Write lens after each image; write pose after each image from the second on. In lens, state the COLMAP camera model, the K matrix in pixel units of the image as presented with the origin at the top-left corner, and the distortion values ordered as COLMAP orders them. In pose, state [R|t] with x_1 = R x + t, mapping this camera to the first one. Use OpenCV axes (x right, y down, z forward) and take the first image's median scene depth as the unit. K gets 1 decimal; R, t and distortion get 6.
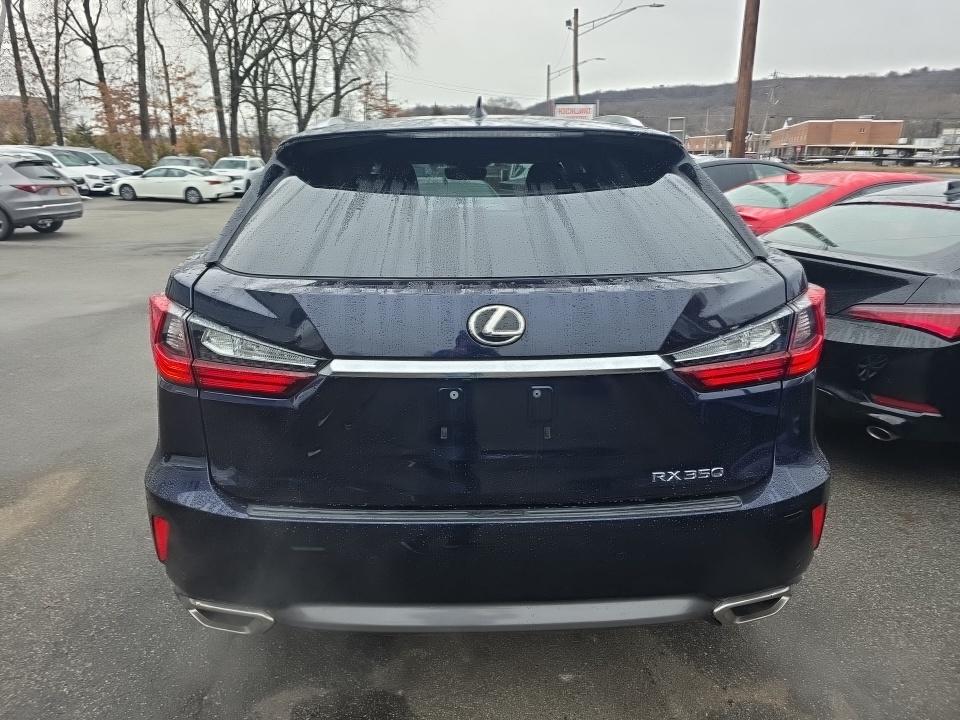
lens RADIAL K [[623.0, 0, 480.0], [0, 623.0, 360.0], [0, 0, 1]] dist [0.035778, -0.039813]
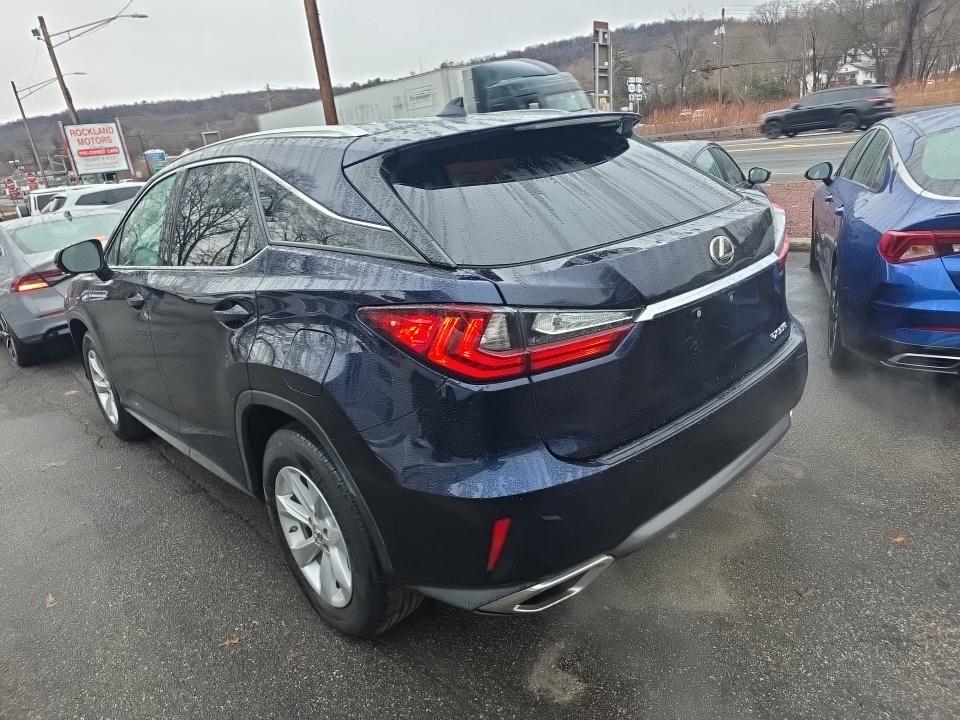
lens RADIAL K [[623.0, 0, 480.0], [0, 623.0, 360.0], [0, 0, 1]] dist [0.035778, -0.039813]
pose [[0.749698, -0.282721, 0.598349, -0.855345], [0.292741, 0.952557, 0.083296, -0.068285], [-0.593511, 0.112714, 0.796894, 0.162786]]
